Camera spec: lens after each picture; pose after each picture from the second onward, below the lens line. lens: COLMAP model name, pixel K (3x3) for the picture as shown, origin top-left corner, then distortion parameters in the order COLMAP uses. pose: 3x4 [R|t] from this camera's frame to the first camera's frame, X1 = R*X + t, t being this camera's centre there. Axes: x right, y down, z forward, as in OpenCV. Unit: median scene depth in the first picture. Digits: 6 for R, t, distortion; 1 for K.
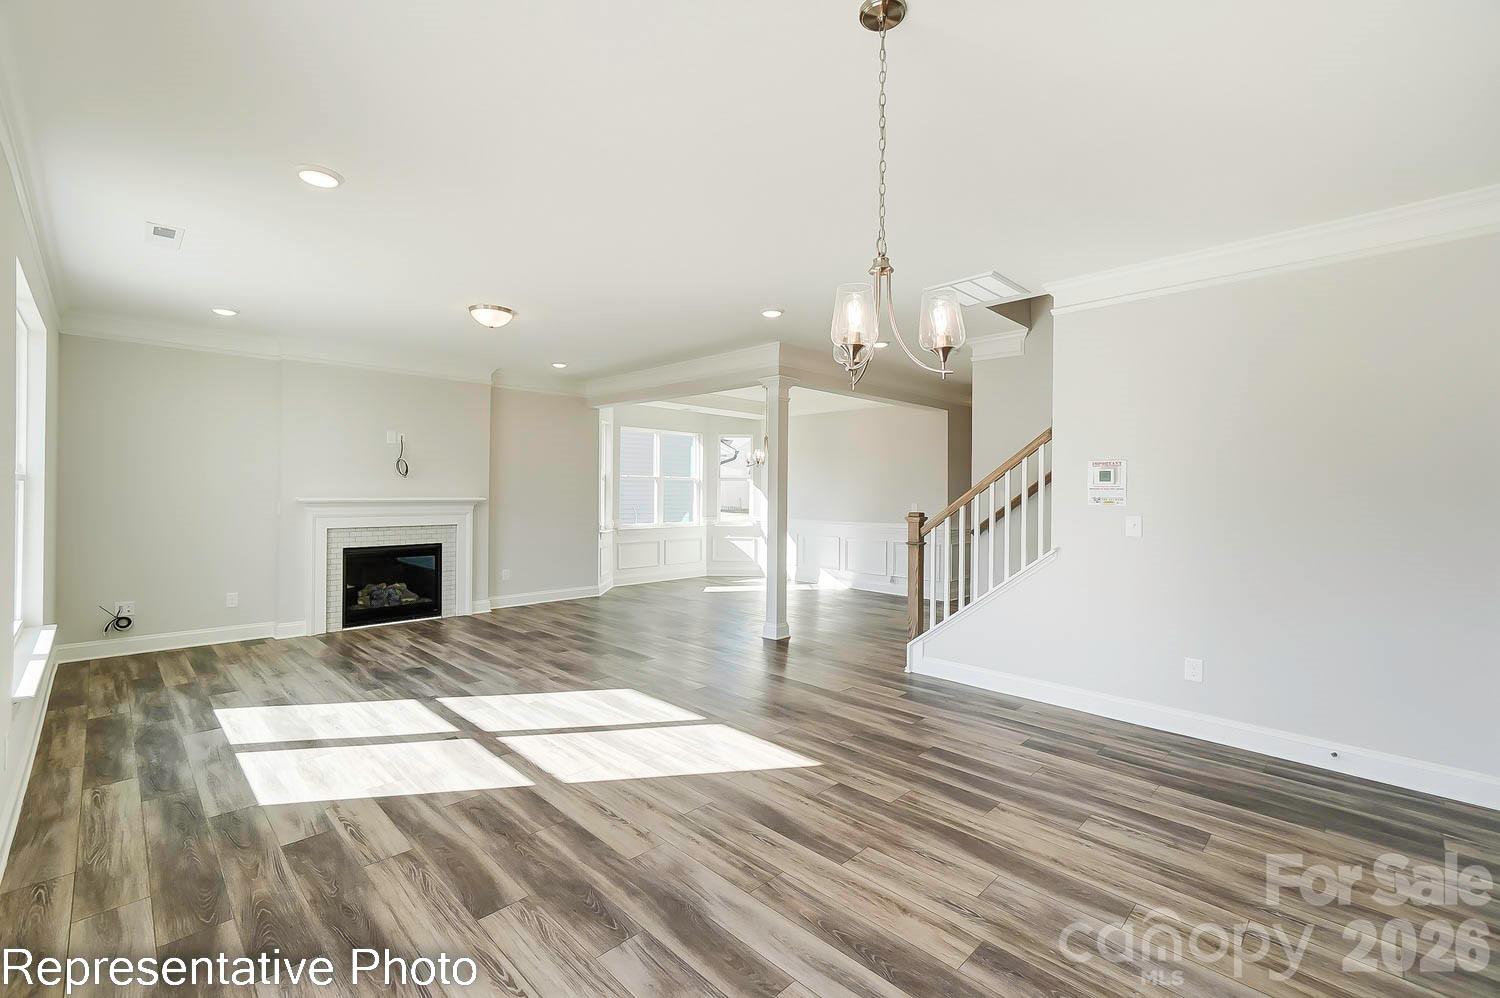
lens RADIAL K [[645.6, 0, 795.3], [0, 645.6, 488.0], [0, 0, 1]] dist [-0.008830, 0.004807]
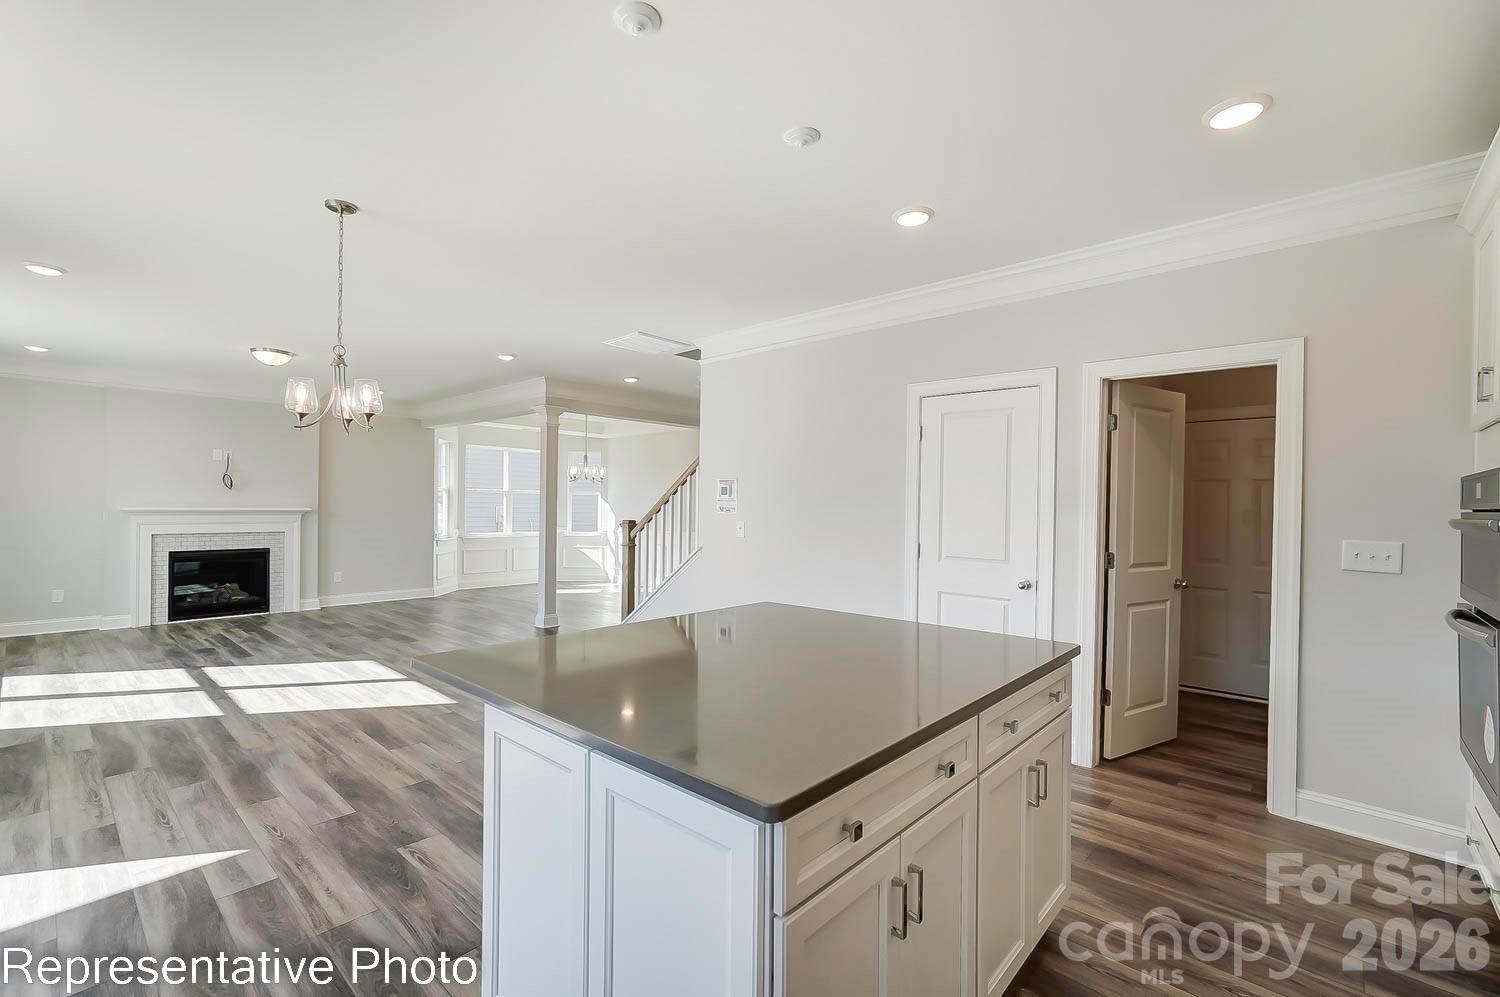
lens RADIAL K [[645.6, 0, 795.0], [0, 645.6, 506.1], [0, 0, 1]] dist [-0.008830, 0.004807]
pose [[0.998571, 0.002706, 0.053375, 0.383380], [-0.002956, 0.999985, 0.004620, 0.003962], [-0.053361, -0.004771, 0.998564, -0.222210]]
